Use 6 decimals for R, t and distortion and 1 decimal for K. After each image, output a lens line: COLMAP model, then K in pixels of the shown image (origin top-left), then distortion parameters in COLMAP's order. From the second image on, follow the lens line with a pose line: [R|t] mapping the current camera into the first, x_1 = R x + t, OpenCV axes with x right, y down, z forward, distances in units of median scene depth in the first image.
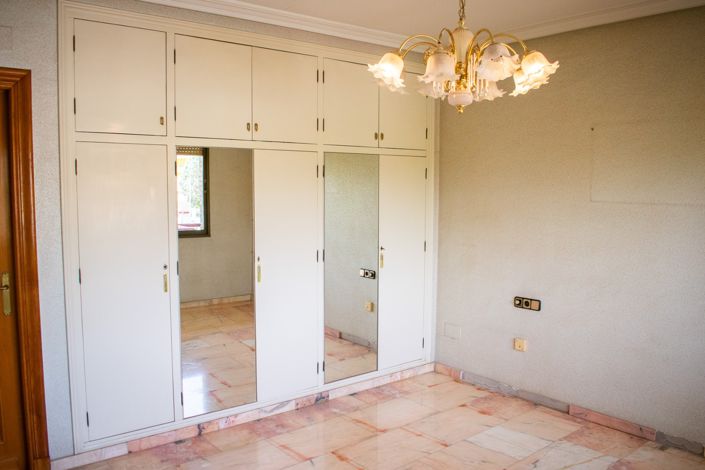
lens RADIAL K [[562.9, 0, 356.8], [0, 562.9, 234.1], [0, 0, 1]] dist [-0.086079, 0.012108]
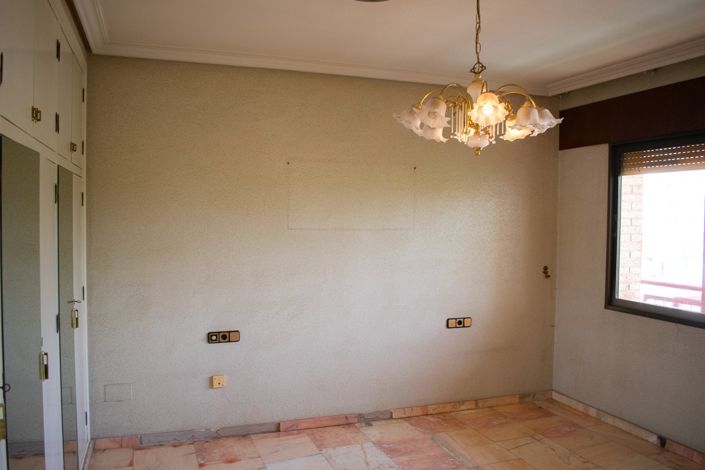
lens RADIAL K [[562.9, 0, 356.8], [0, 562.9, 234.1], [0, 0, 1]] dist [-0.086079, 0.012108]
pose [[0.371396, -0.031490, 0.927941, -0.525497], [0.073457, 0.997288, 0.004443, -0.041795], [-0.925564, 0.066514, 0.372702, 0.437920]]
